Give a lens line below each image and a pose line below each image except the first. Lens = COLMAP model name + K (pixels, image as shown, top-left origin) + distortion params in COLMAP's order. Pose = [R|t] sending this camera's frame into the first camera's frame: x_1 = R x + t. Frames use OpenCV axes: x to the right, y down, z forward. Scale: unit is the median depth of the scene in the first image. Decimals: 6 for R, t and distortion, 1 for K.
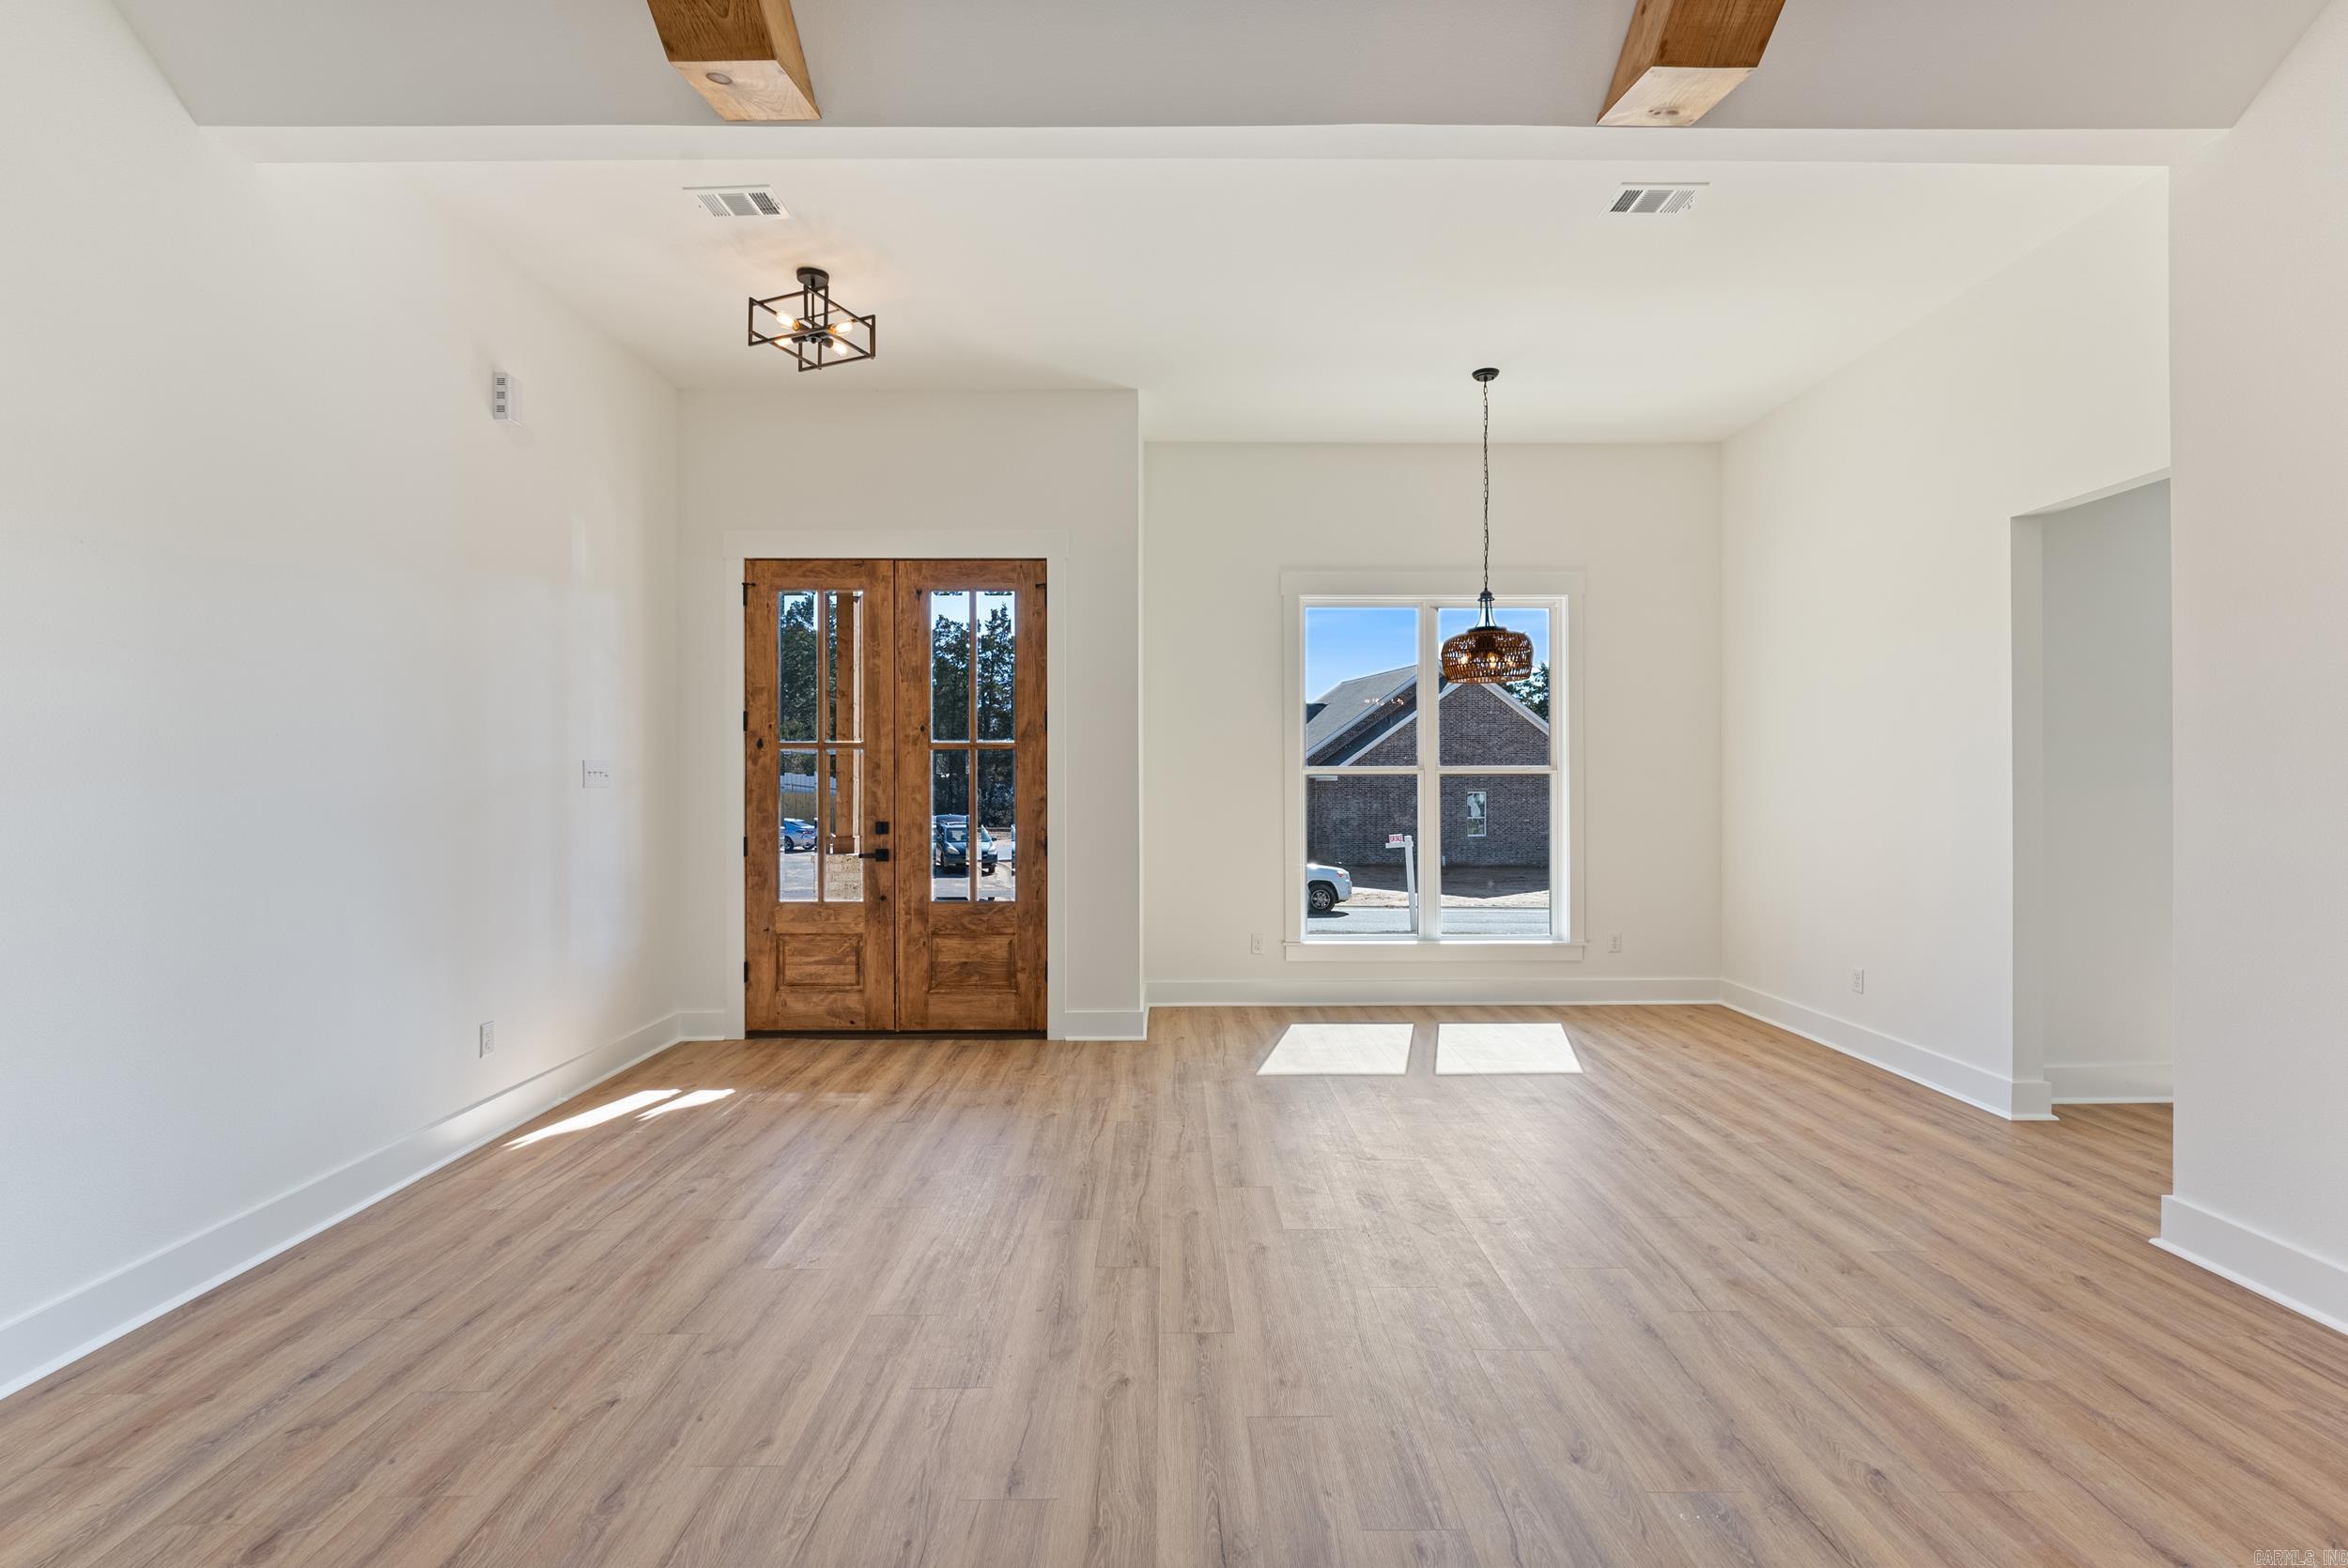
lens RADIAL K [[1031.1, 0, 1175.9], [0, 1031.1, 782.6], [0, 0, 1]] dist [-0.007090, 0.000754]
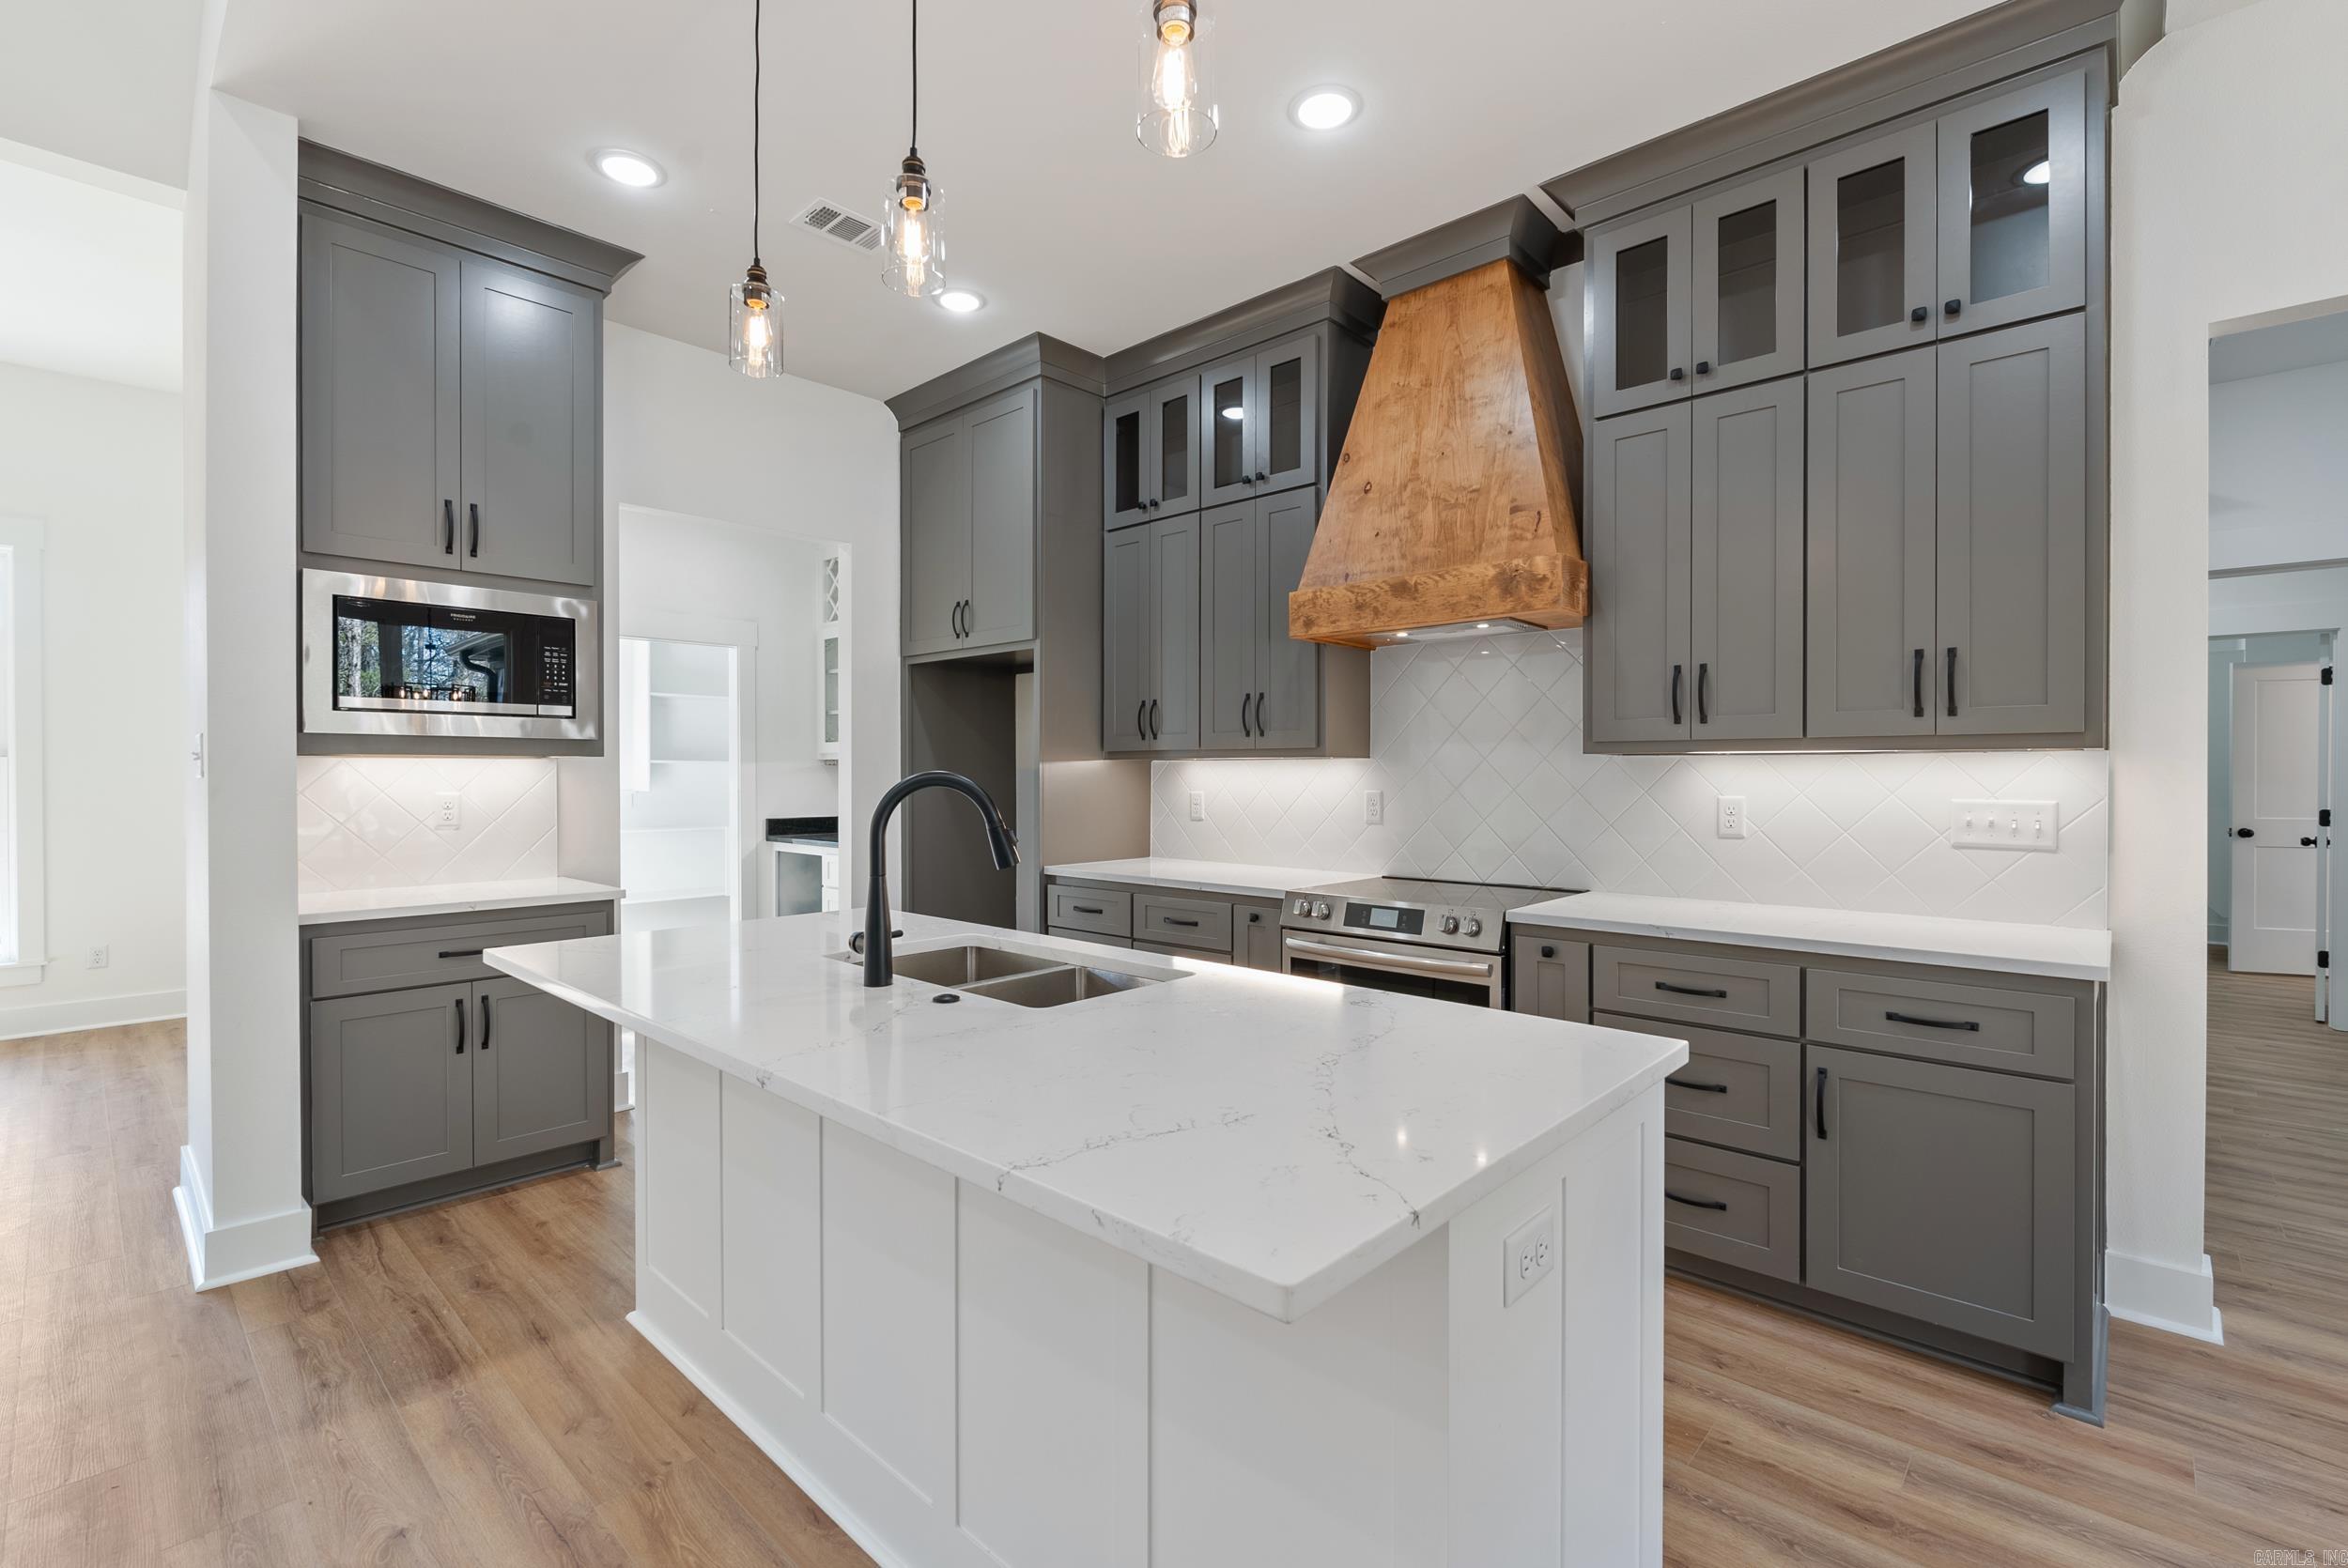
lens RADIAL K [[1038.4, 0, 1173.1], [0, 1038.4, 778.1], [0, 0, 1]] dist [-0.003290, 0.000217]
pose [[0.686624, -0.001742, 0.727011, 0.484263], [-0.001945, 0.999989, 0.004233, -0.000001], [-0.727010, -0.004321, 0.686613, -0.292326]]
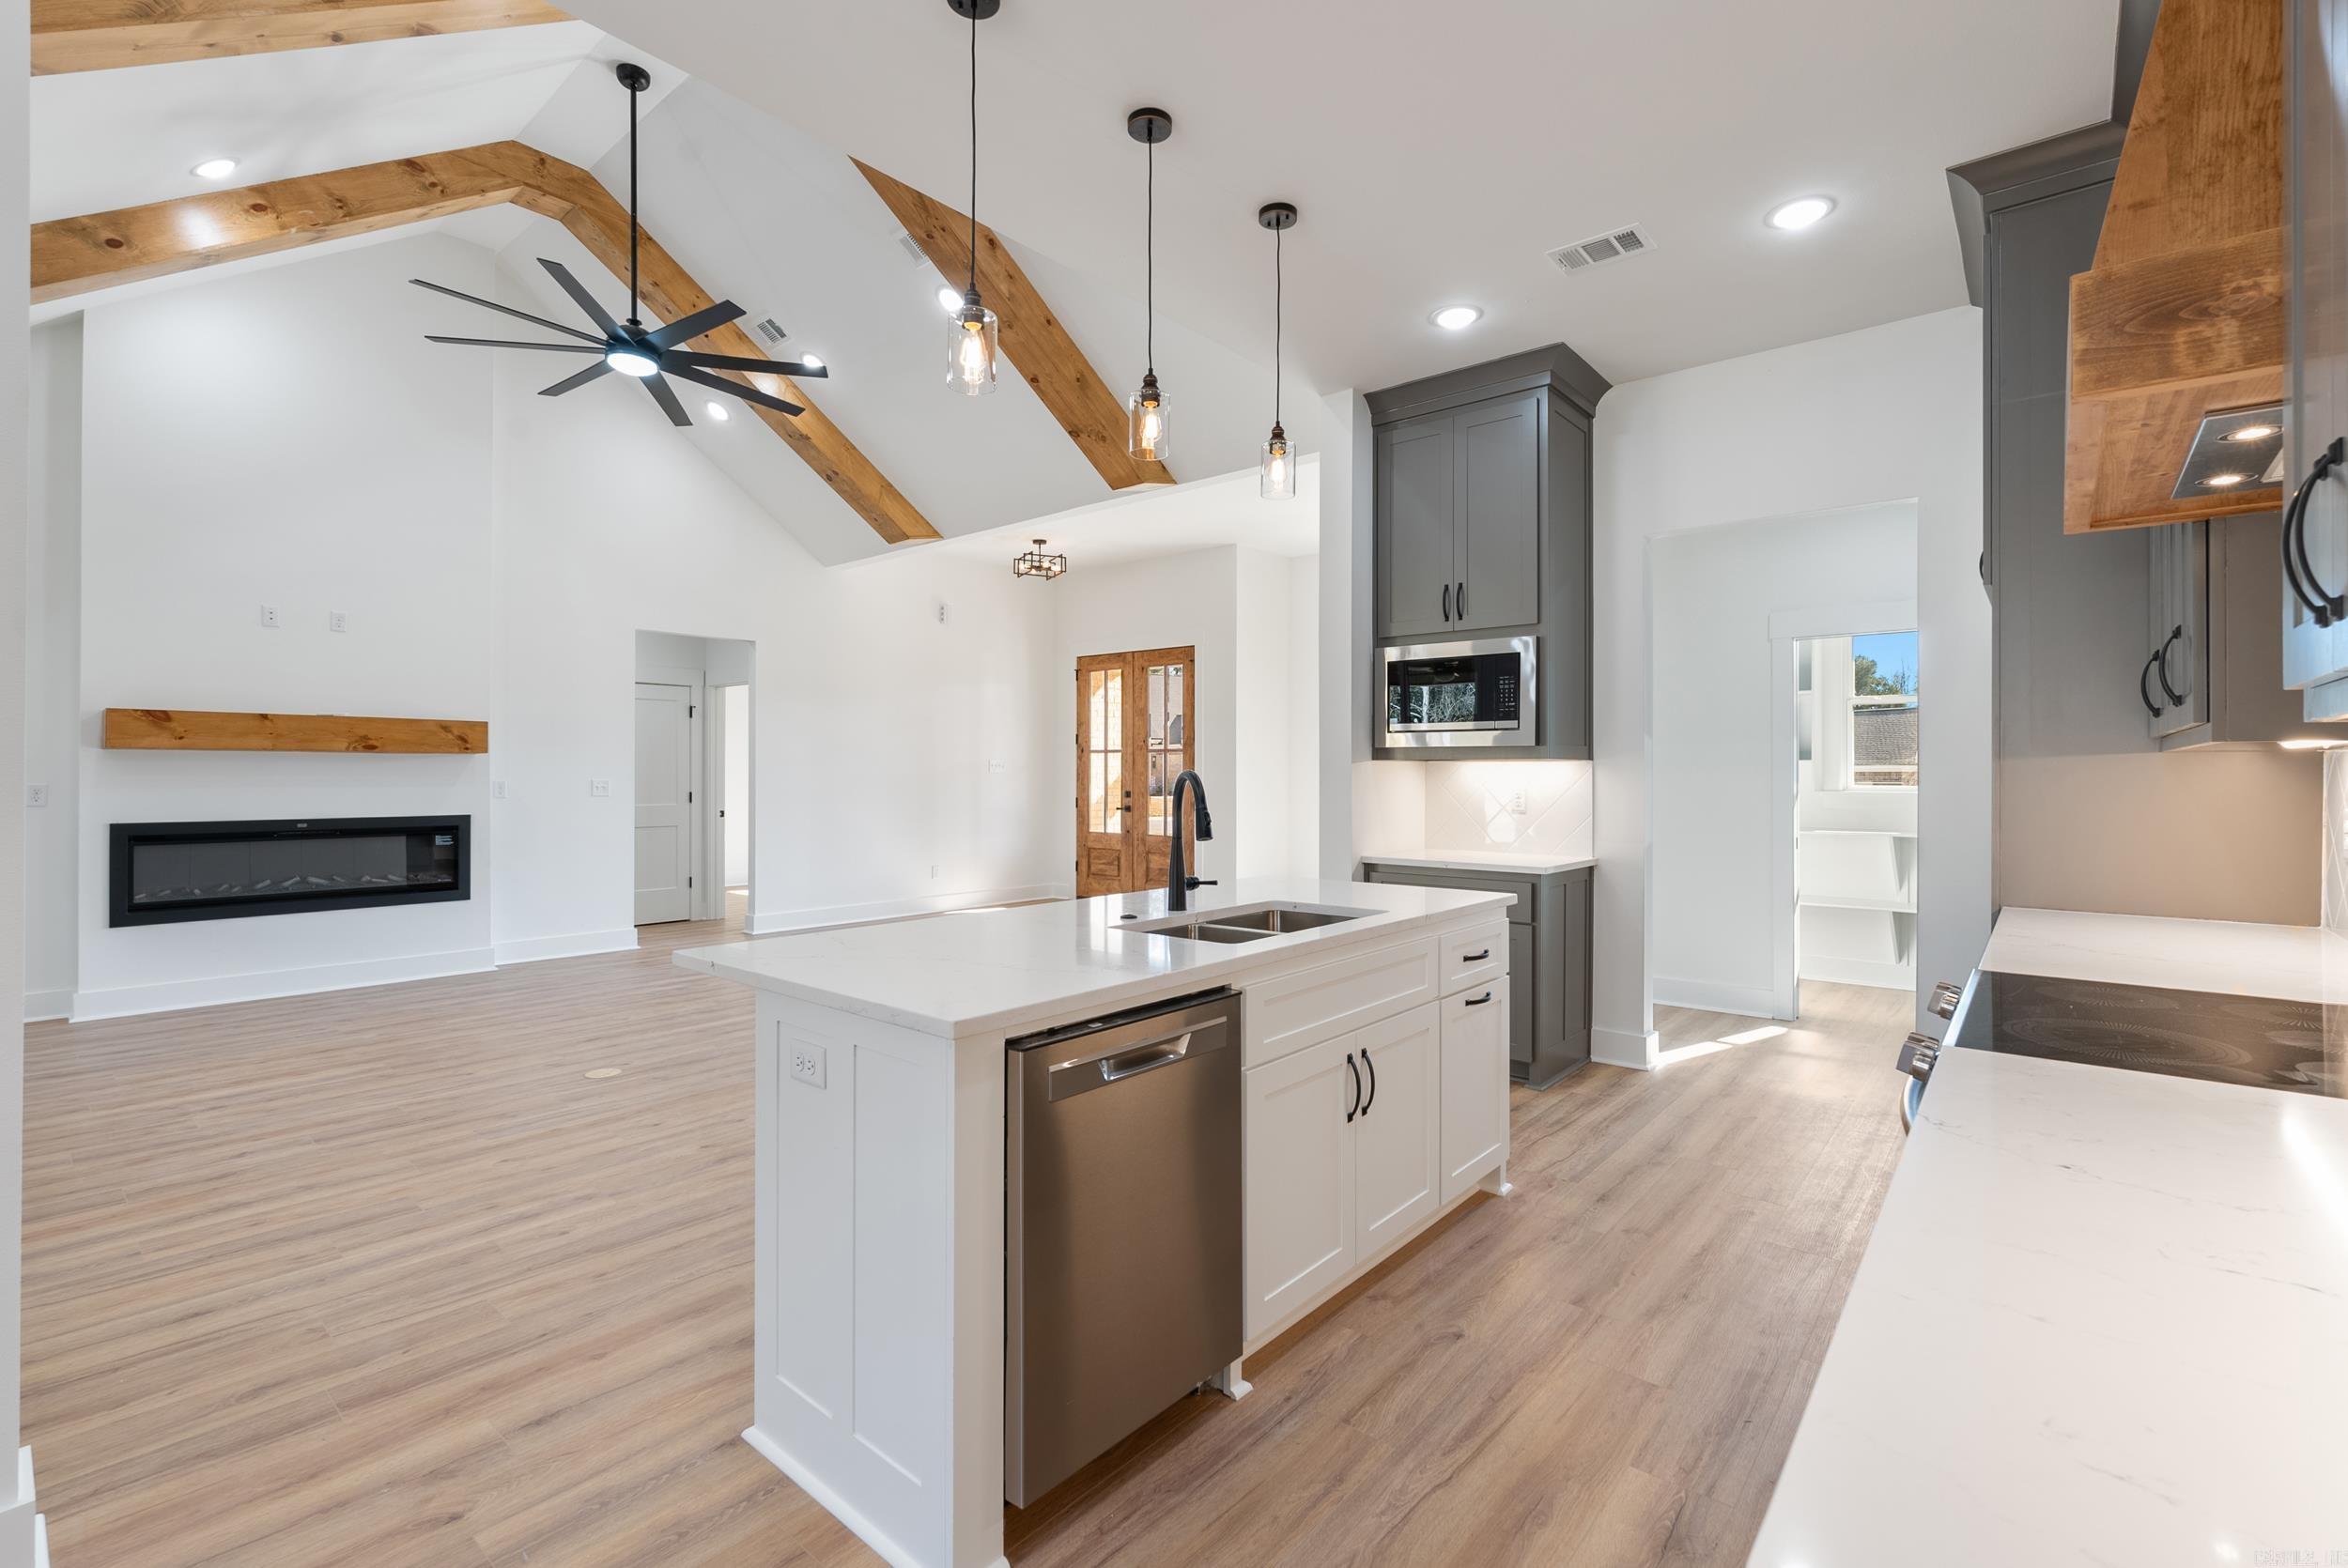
lens RADIAL K [[1036.2, 0, 1172.4], [0, 1036.2, 769.2], [0, 0, 1]] dist [-0.006585, 0.000403]
pose [[0.756018, 0.001292, -0.654550, 1.022951], [-0.002483, 0.999997, -0.000894, -0.000764], [0.654546, 0.002302, 0.756018, -0.384720]]
